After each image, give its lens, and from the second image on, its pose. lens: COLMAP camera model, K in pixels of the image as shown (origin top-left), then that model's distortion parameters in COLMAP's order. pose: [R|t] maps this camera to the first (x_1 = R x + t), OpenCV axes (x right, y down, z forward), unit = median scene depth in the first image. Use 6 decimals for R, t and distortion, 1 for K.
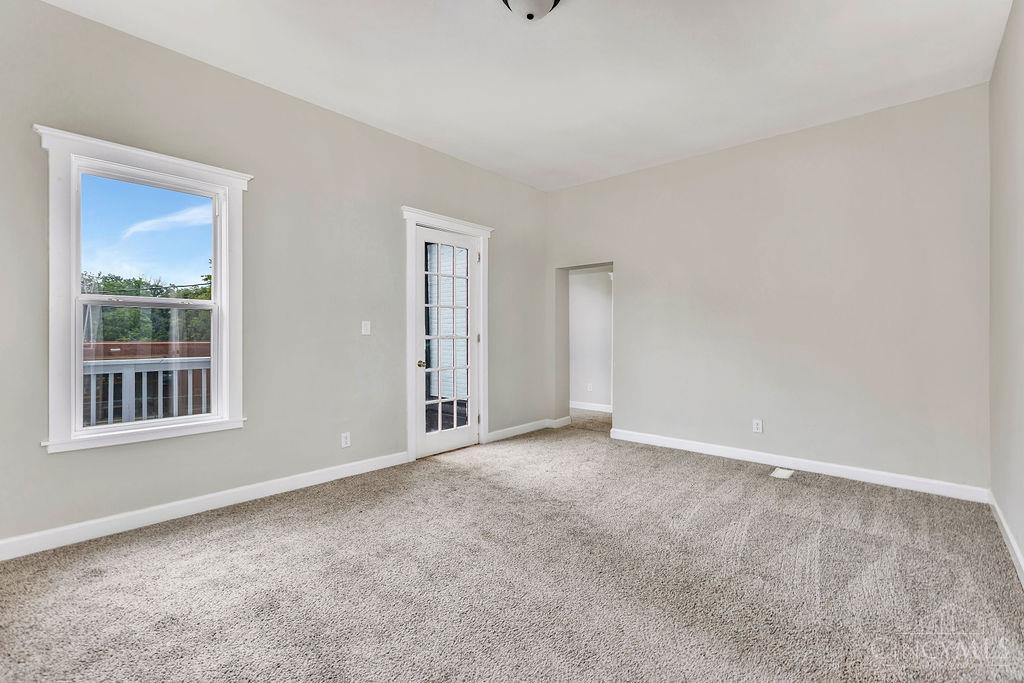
lens RADIAL K [[460.5, 0, 517.6], [0, 460.5, 336.6], [0, 0, 1]] dist [-0.001104, 0.000101]
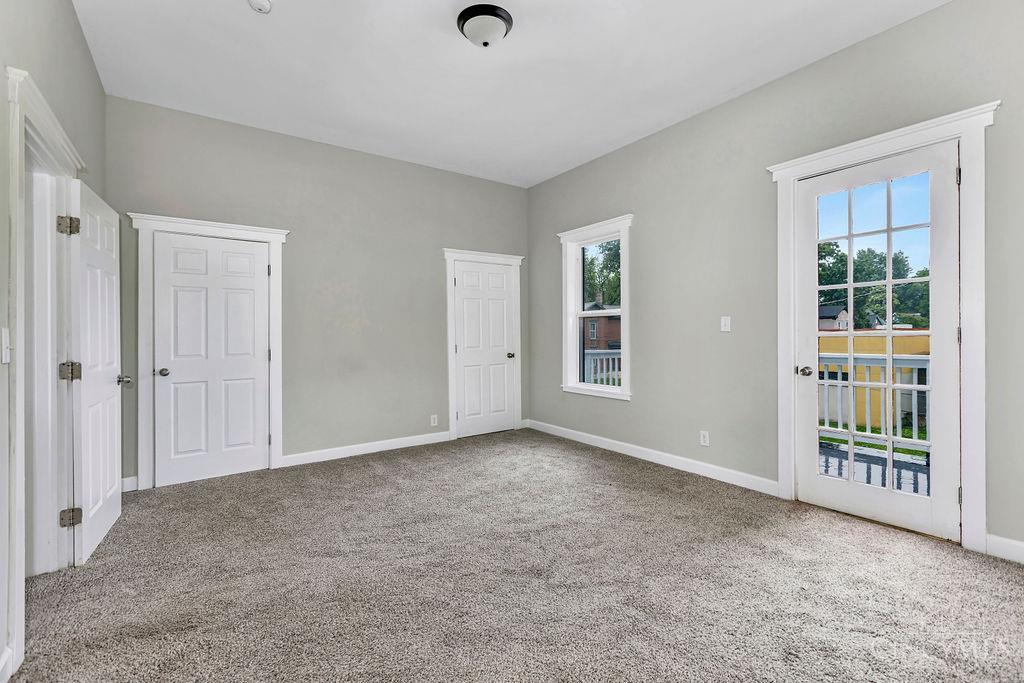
lens RADIAL K [[460.5, 0, 517.6], [0, 460.5, 336.6], [0, 0, 1]] dist [-0.001104, 0.000101]
pose [[-0.230733, -0.001662, -0.973016, 0.811049], [-0.002818, 0.999995, -0.001039, 0.011115], [0.973013, 0.002502, -0.230737, 1.008074]]
